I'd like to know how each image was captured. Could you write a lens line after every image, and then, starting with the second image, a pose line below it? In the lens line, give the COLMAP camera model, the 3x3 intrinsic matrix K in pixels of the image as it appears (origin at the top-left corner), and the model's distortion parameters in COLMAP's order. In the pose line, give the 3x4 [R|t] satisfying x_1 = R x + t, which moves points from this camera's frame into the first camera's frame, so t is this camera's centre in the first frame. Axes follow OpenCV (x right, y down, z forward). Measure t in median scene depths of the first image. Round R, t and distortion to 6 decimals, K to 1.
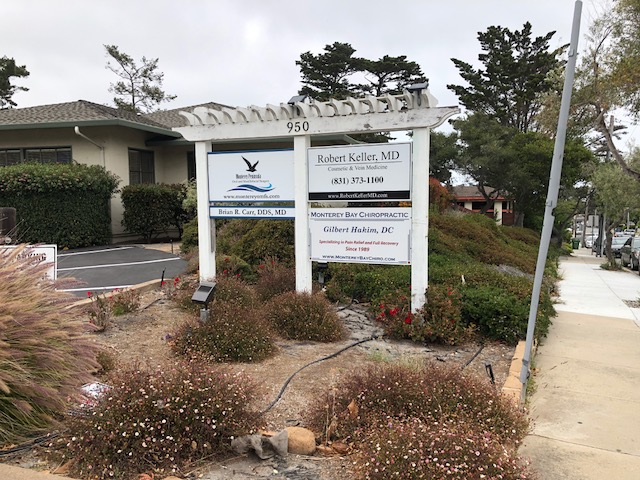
lens RADIAL K [[535.2, 0, 320.0], [0, 535.2, 240.0], [0, 0, 1]] dist [0.029443, 0.004246]
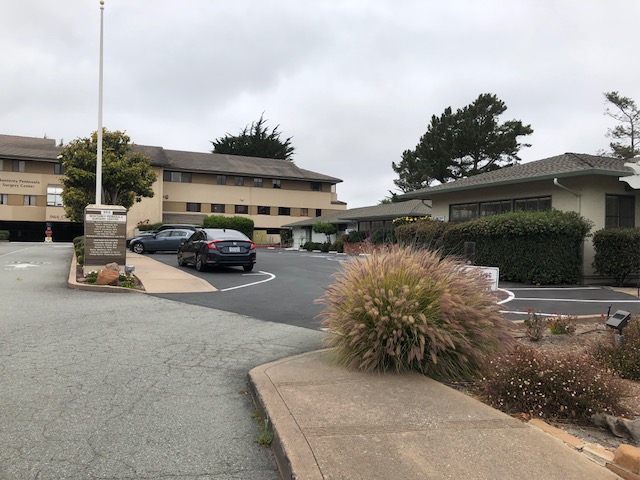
lens RADIAL K [[535.2, 0, 320.0], [0, 535.2, 240.0], [0, 0, 1]] dist [0.029443, 0.004246]
pose [[0.647037, 0.016047, -0.762290, 0.091836], [-0.079822, 0.995710, -0.046793, 0.011652], [0.758269, 0.091124, 0.645542, -0.094789]]
